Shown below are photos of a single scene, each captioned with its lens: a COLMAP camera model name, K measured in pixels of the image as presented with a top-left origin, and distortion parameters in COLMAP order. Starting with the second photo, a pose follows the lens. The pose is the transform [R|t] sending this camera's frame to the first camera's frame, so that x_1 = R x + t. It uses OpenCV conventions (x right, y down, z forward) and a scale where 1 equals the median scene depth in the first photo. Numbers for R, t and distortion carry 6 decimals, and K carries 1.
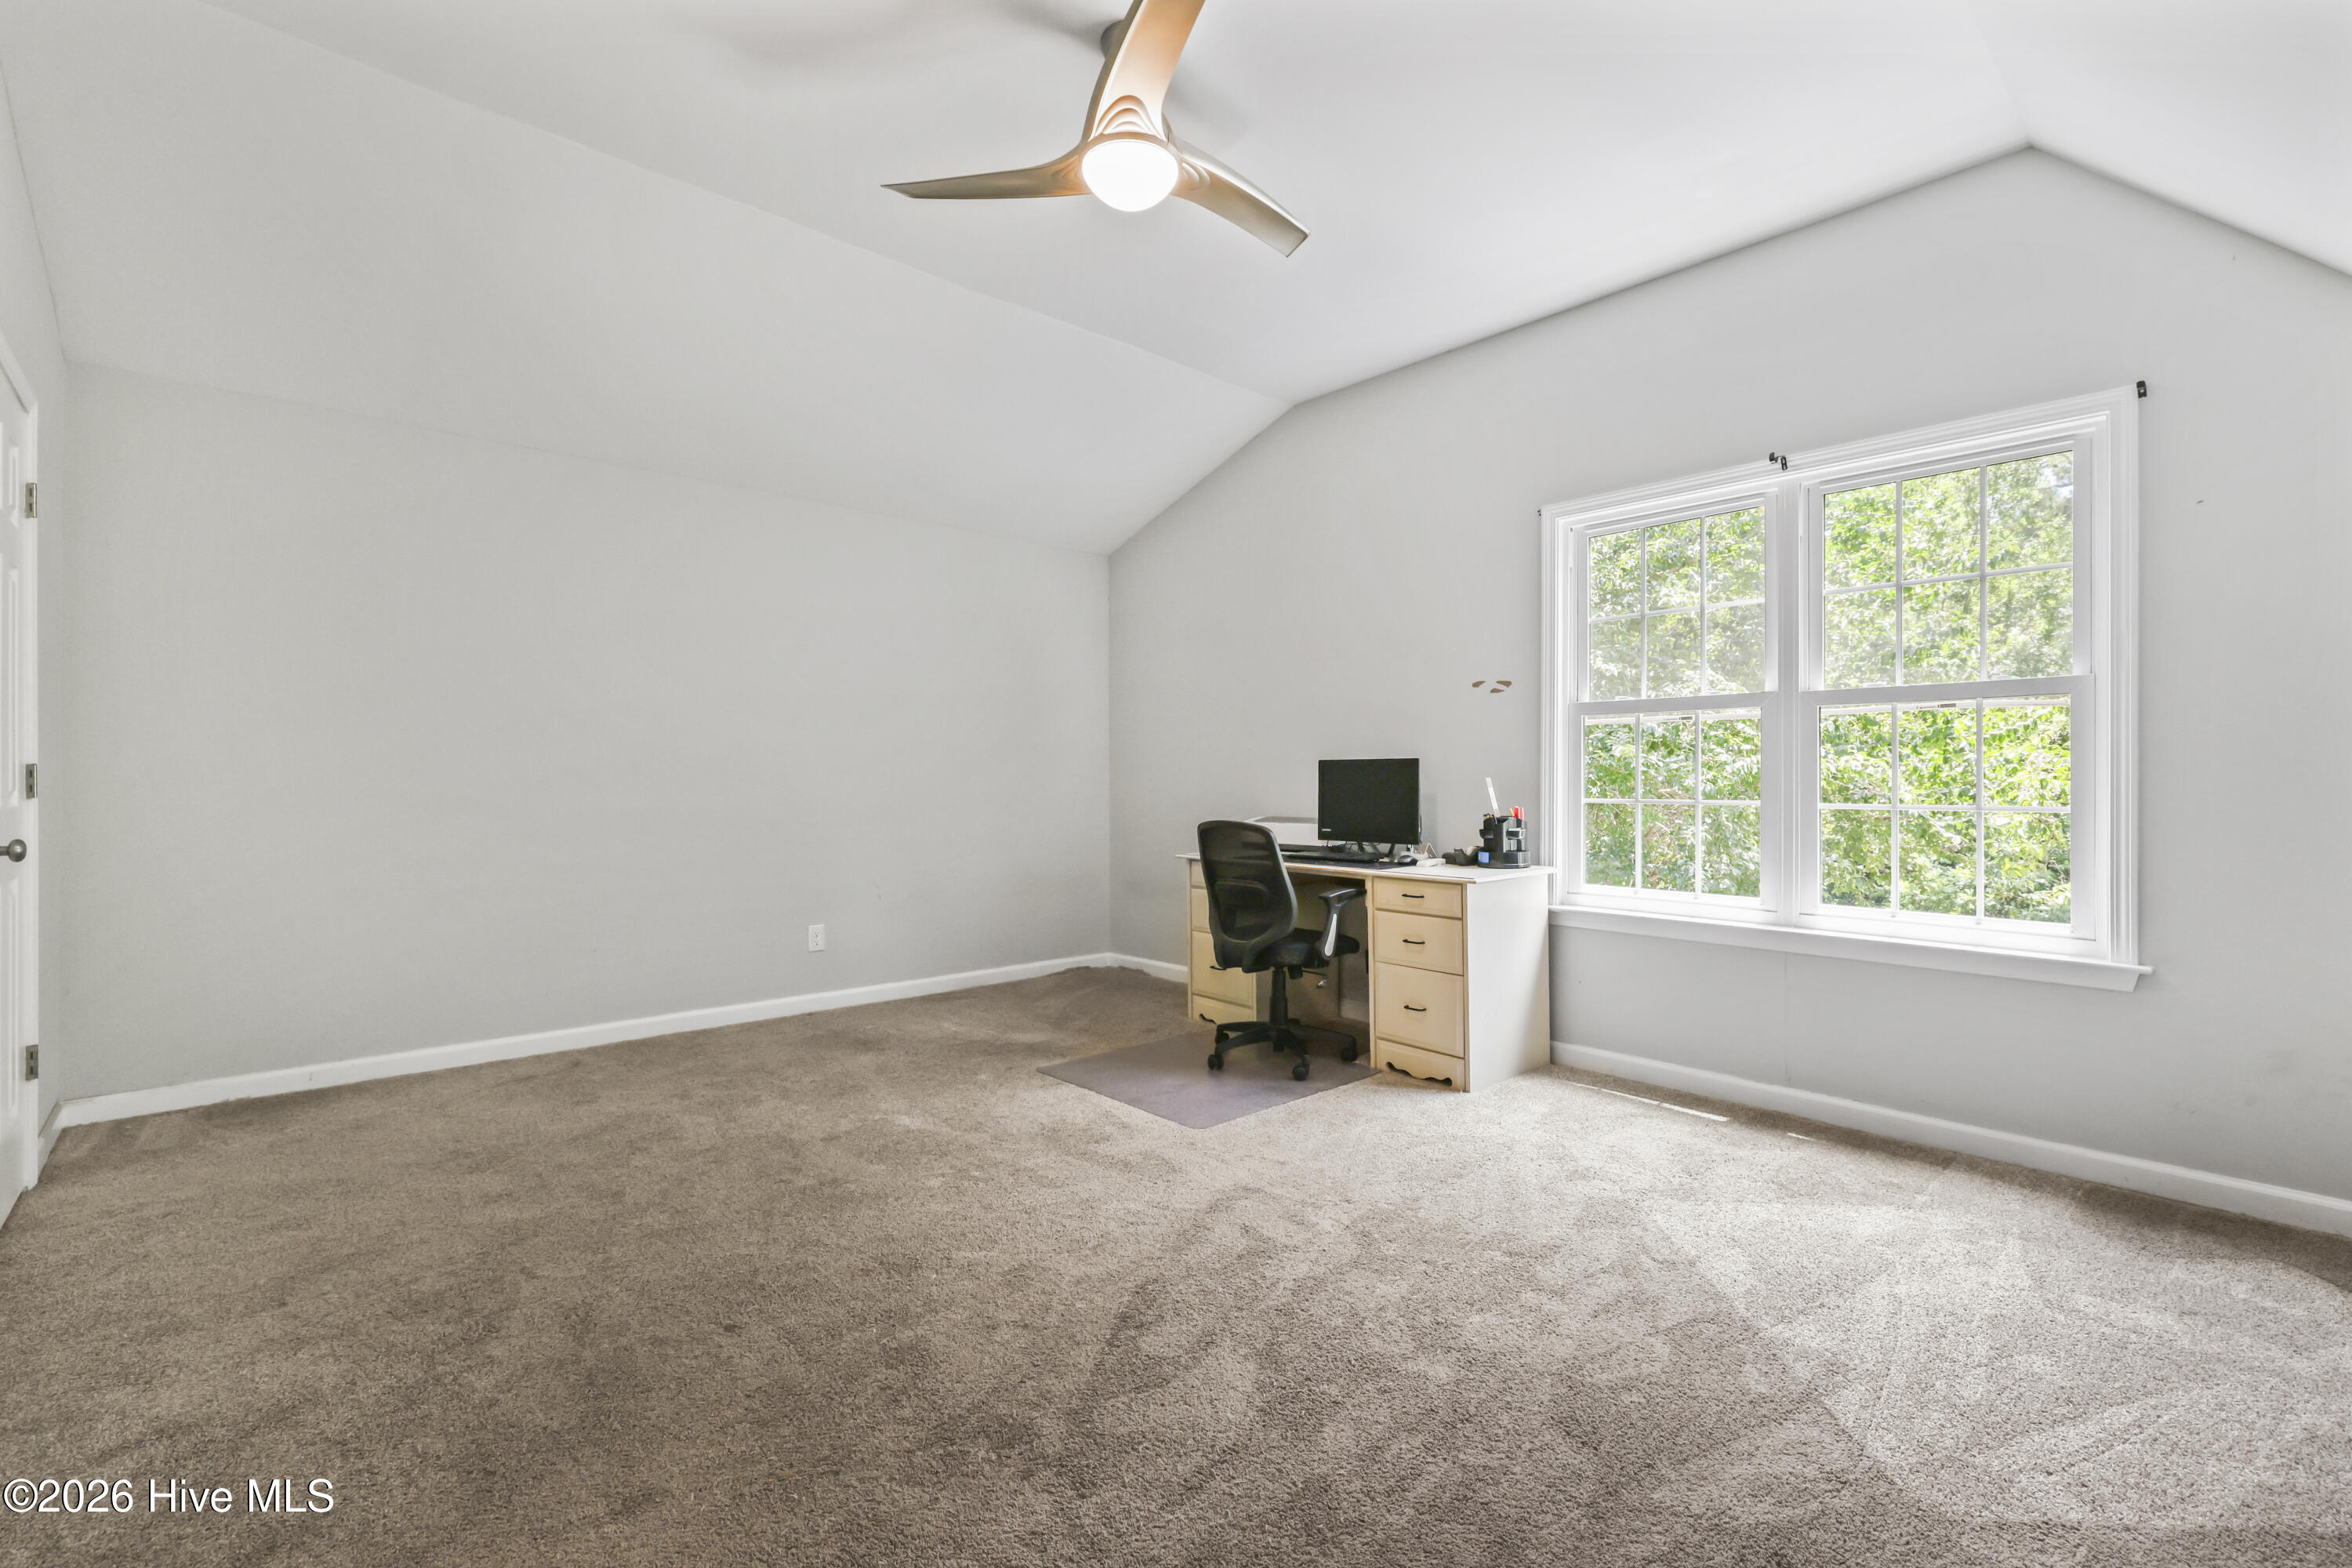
lens RADIAL K [[1013.7, 0, 1180.0], [0, 1013.7, 784.8], [0, 0, 1]] dist [0.001144, 0.000411]
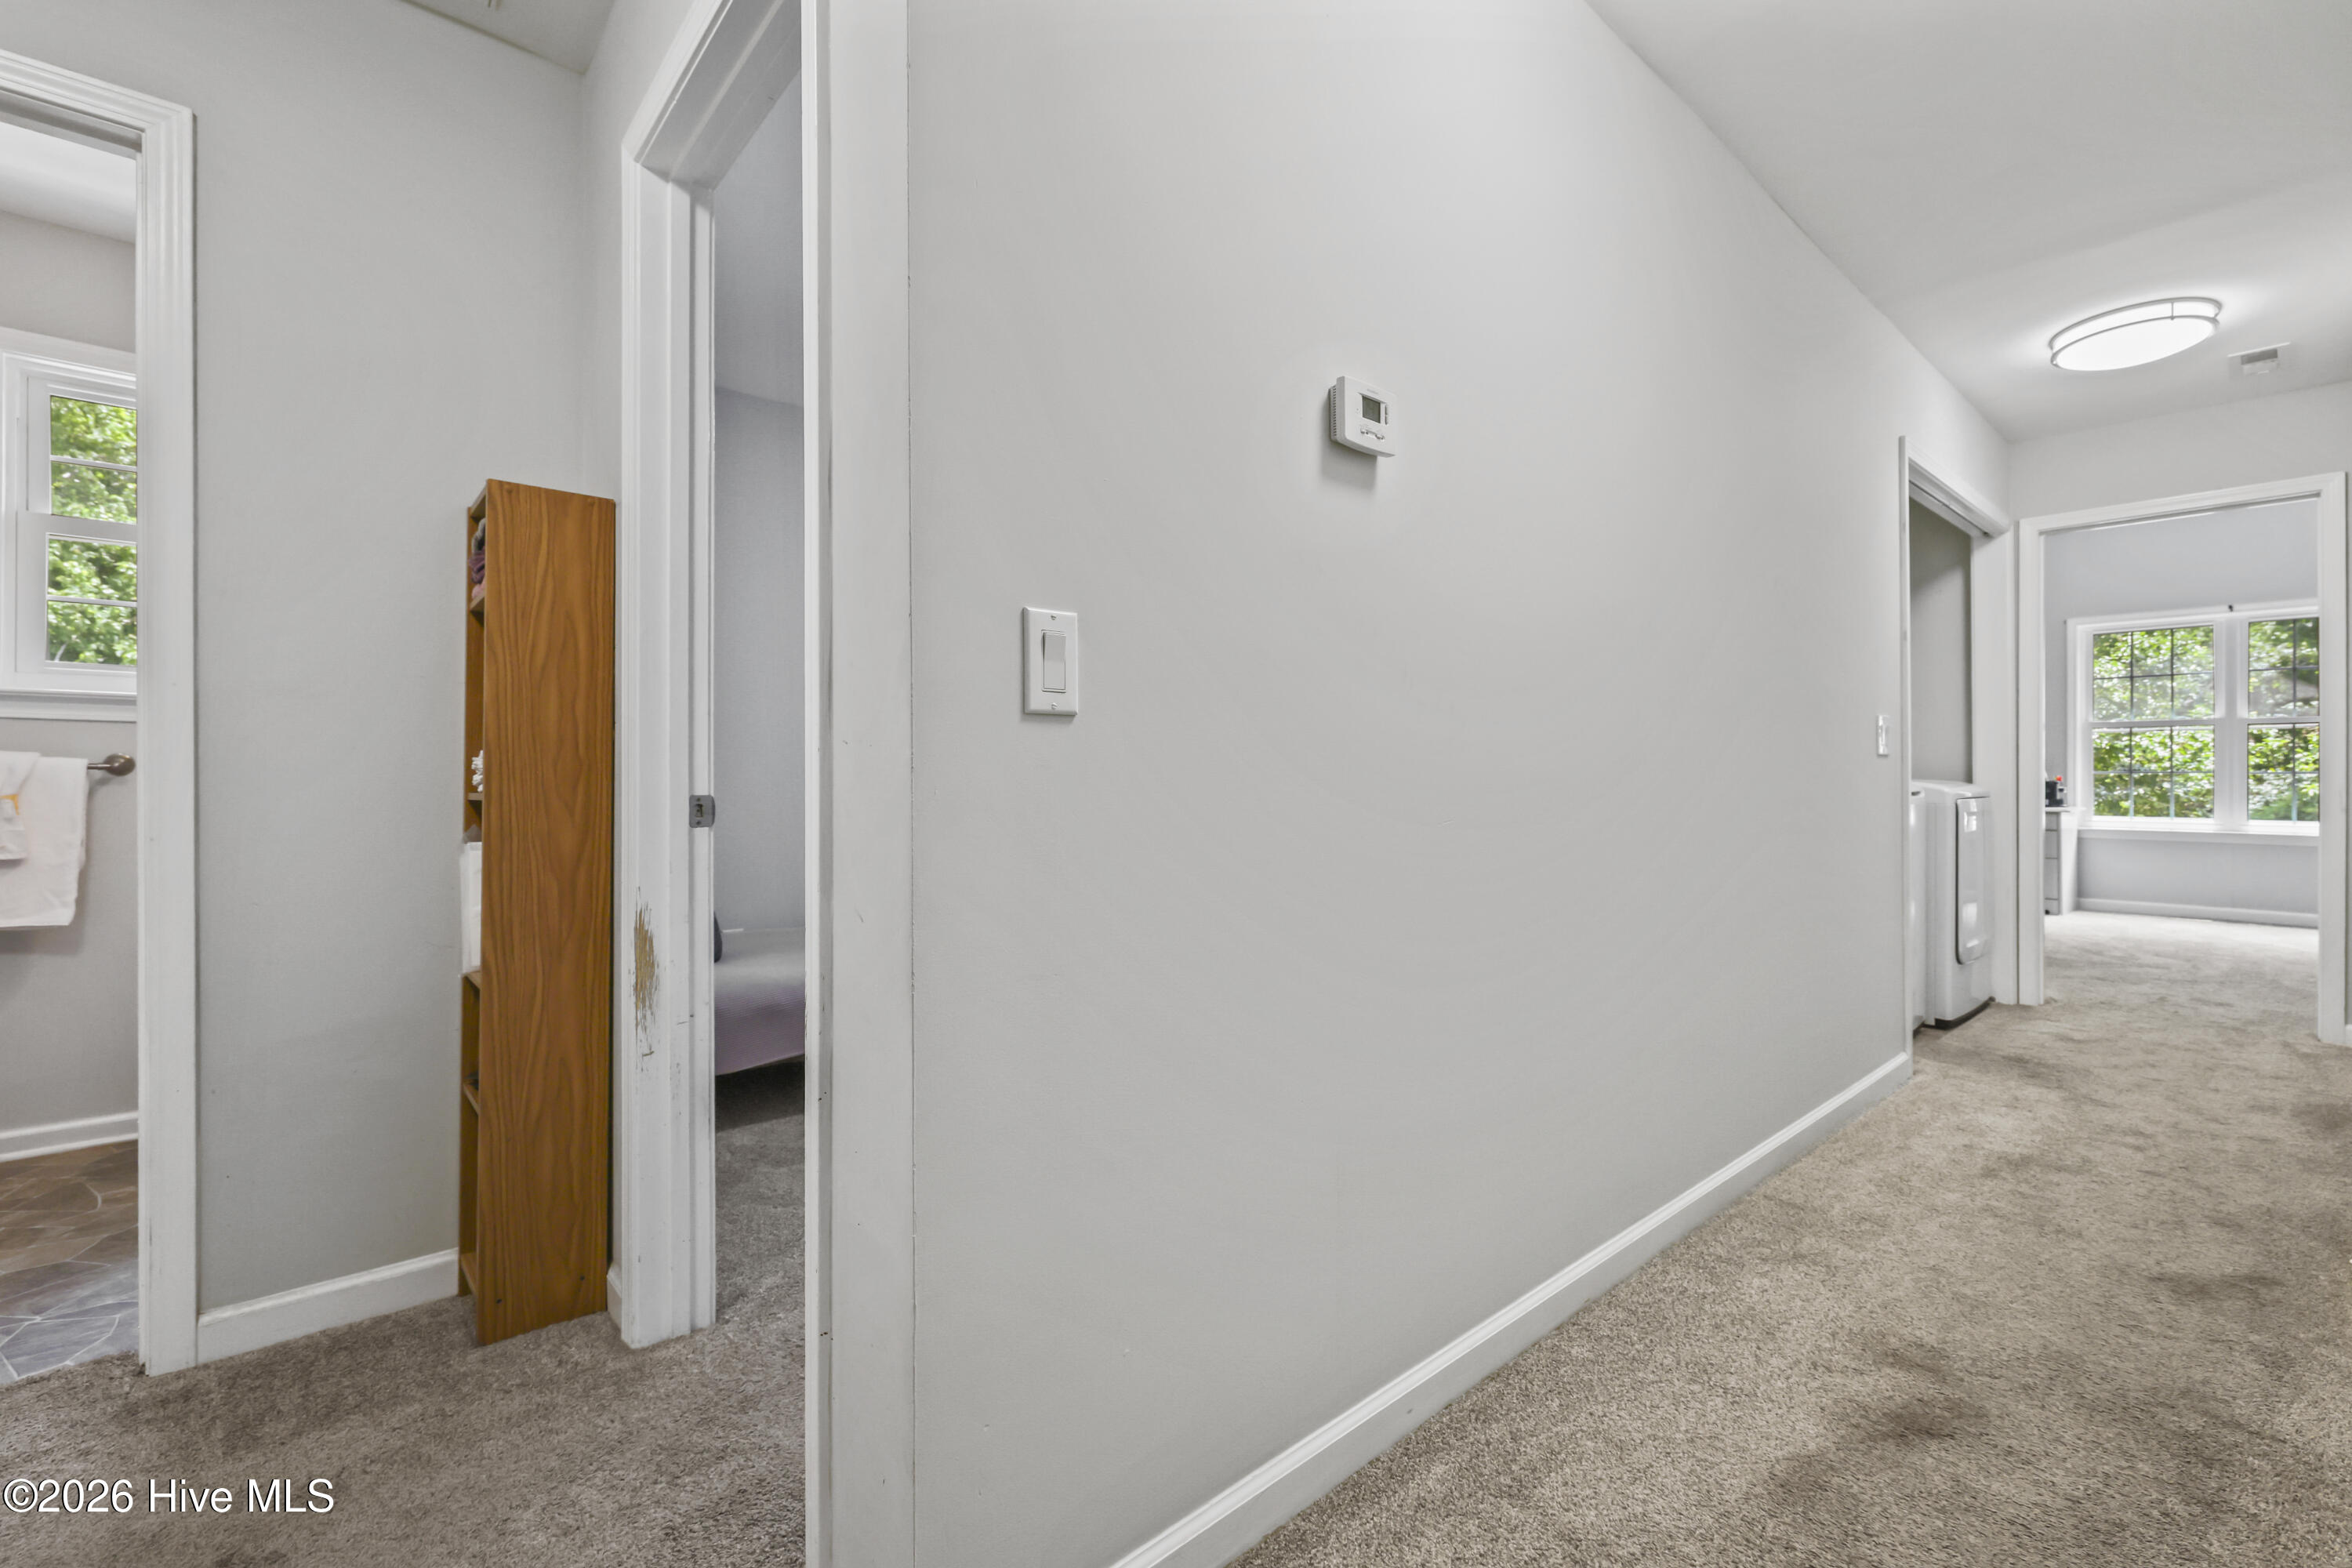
lens RADIAL K [[1013.7, 0, 1179.3], [0, 1013.7, 781.6], [0, 0, 1]] dist [0.001144, 0.000411]
pose [[0.999999, -0.001150, 0.000710, -1.348140], [0.001151, 0.999999, -0.000986, 0.032403], [-0.000709, 0.000987, 0.999999, -0.930171]]
